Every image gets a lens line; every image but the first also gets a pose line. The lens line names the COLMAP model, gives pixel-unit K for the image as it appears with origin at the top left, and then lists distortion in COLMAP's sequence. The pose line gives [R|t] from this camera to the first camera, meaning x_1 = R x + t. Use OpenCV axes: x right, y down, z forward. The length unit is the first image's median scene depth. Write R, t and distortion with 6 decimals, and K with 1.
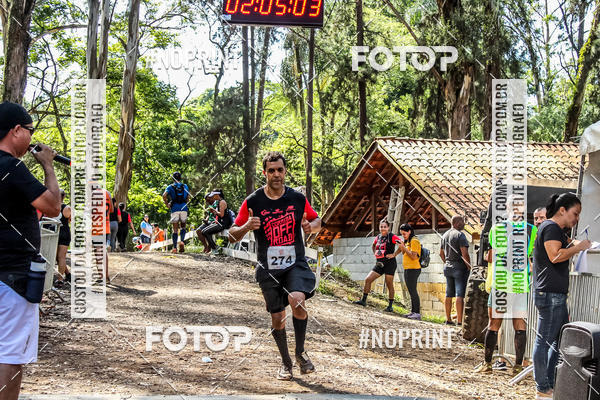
lens RADIAL K [[1135.5, 0, 298.3], [0, 1135.5, 201.4], [0, 0, 1]] dist [0.011968, 0.099268]
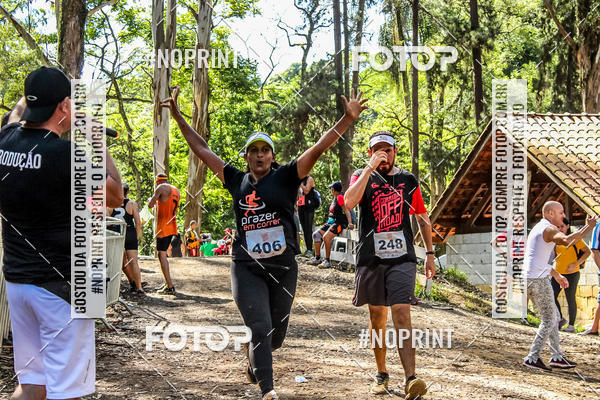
lens RADIAL K [[1539.6, 0, 279.6], [0, 1539.6, 202.0], [0, 0, 1]] dist [0.195663, 0.396592]
pose [[0.996832, -0.024365, -0.075715, -0.005184], [0.024577, 0.999696, 0.001869, 0.002566], [0.075646, -0.003724, 0.997128, -0.155580]]
